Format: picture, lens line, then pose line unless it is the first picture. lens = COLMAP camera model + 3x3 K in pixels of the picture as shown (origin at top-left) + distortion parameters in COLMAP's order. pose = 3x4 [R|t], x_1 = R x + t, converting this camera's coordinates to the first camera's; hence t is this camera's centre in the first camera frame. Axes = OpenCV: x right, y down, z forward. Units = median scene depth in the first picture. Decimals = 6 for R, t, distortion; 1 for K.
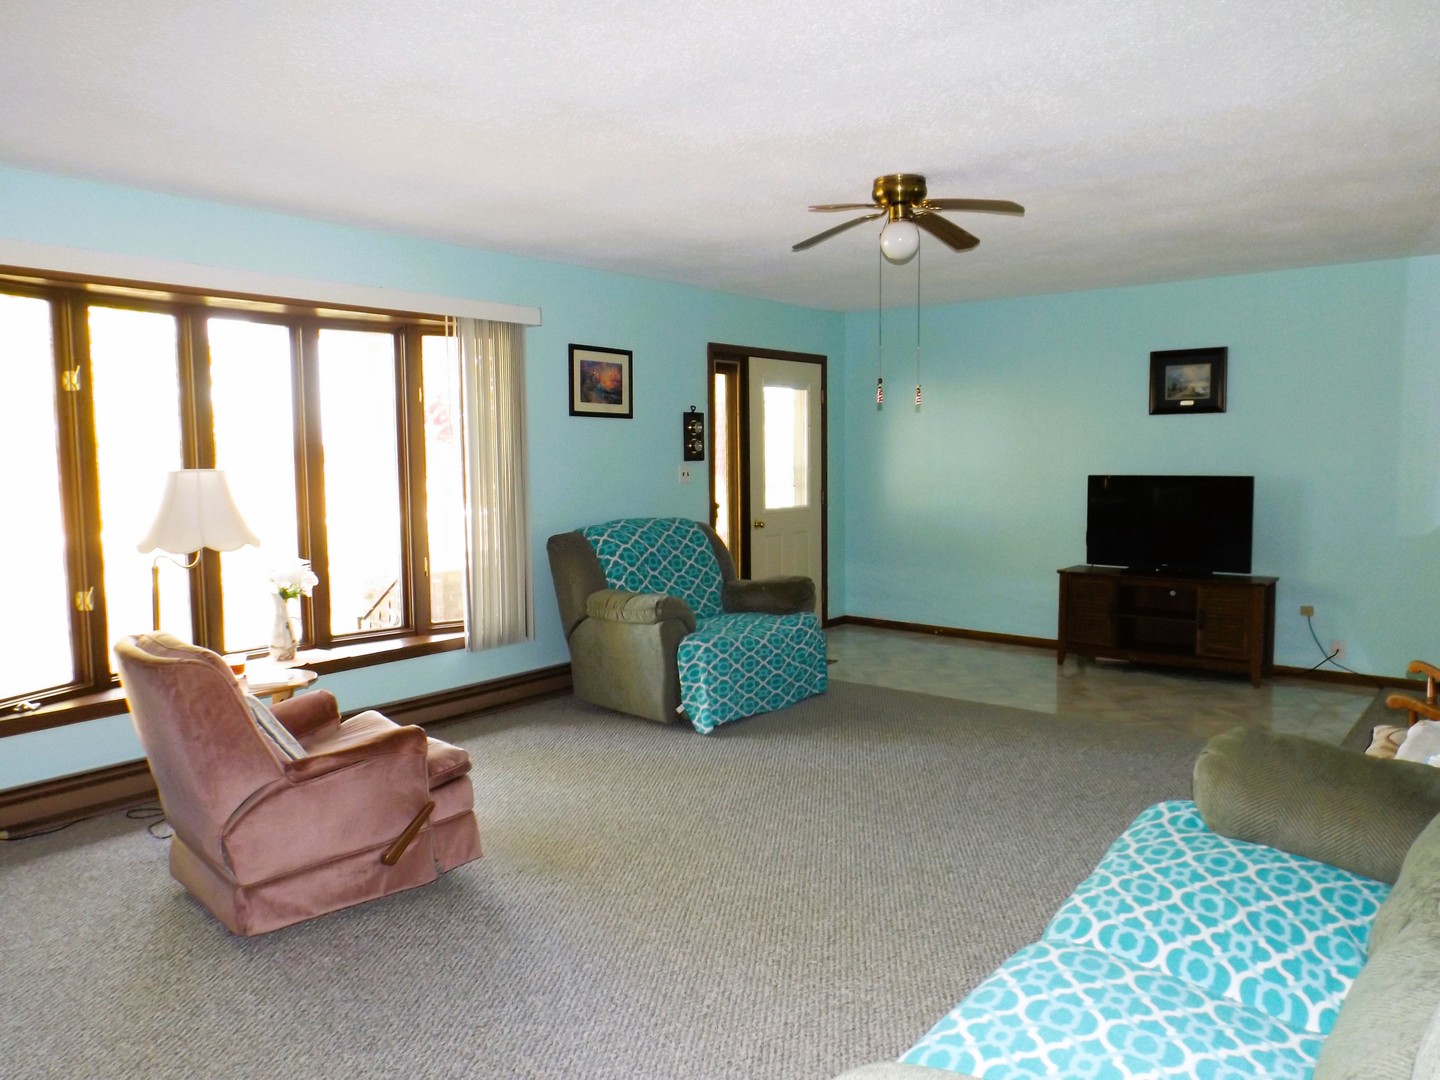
lens RADIAL K [[1039.4, 0, 720.3], [0, 1039.4, 531.7], [0, 0, 1]] dist [0.007905, -0.001241]
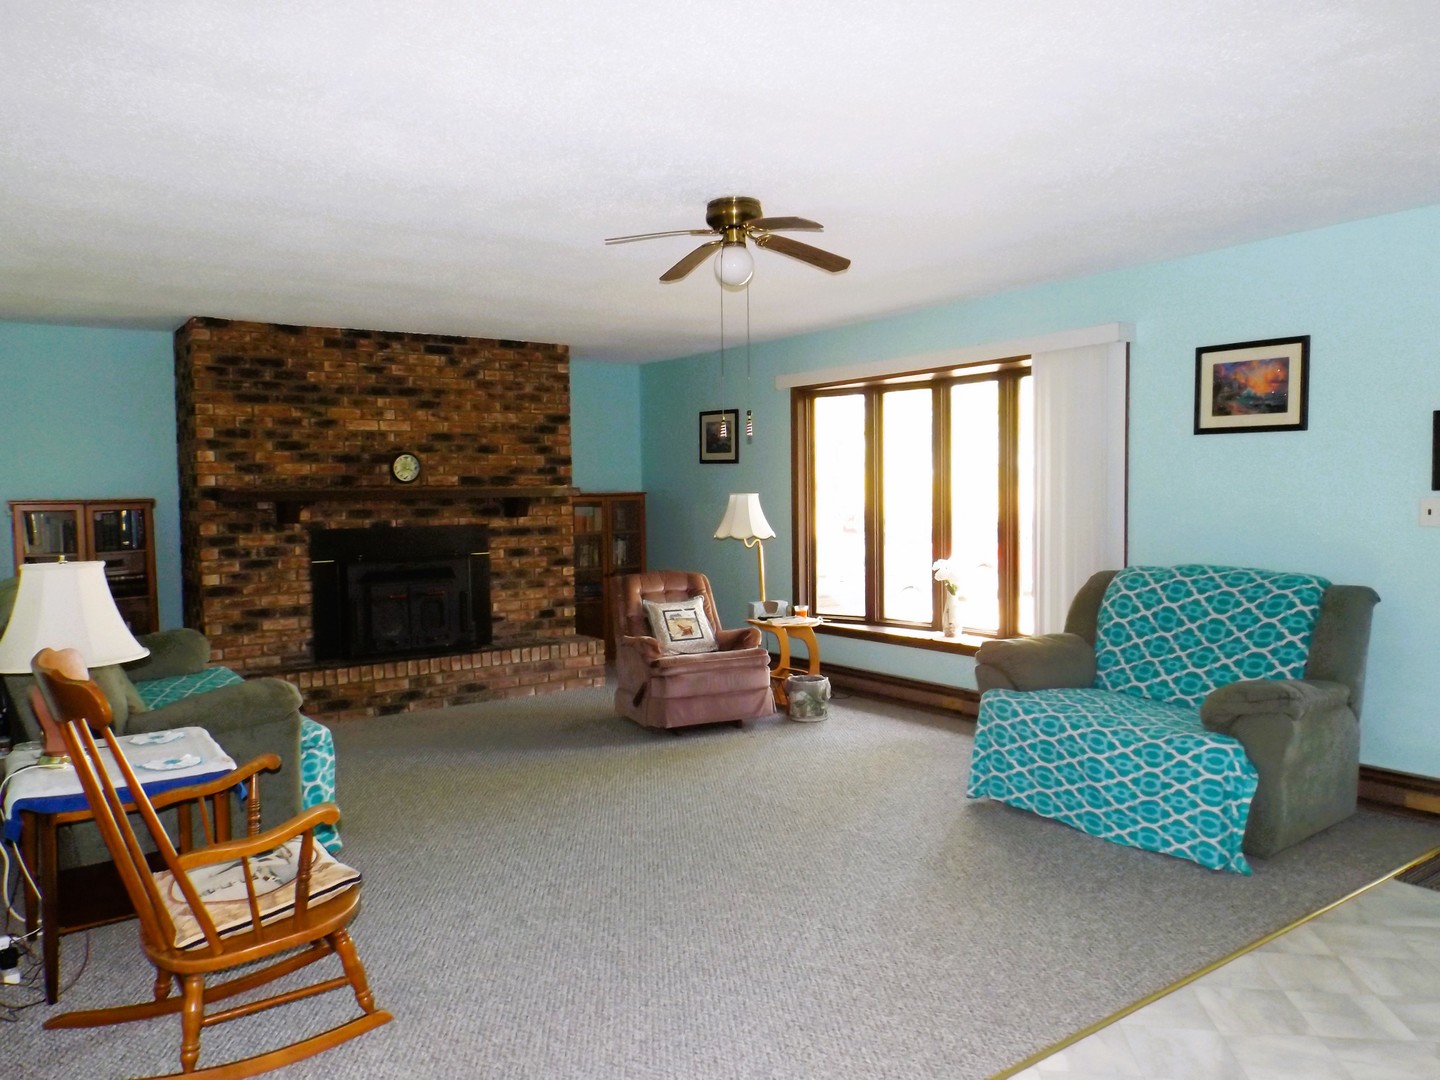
lens RADIAL K [[1039.4, 0, 720.3], [0, 1039.4, 531.7], [0, 0, 1]] dist [0.007905, -0.001241]
pose [[-0.262807, 0.051799, -0.963457, 0.757481], [-0.057109, 0.995972, 0.069125, -0.070541], [0.963157, 0.073188, -0.258790, 0.858422]]
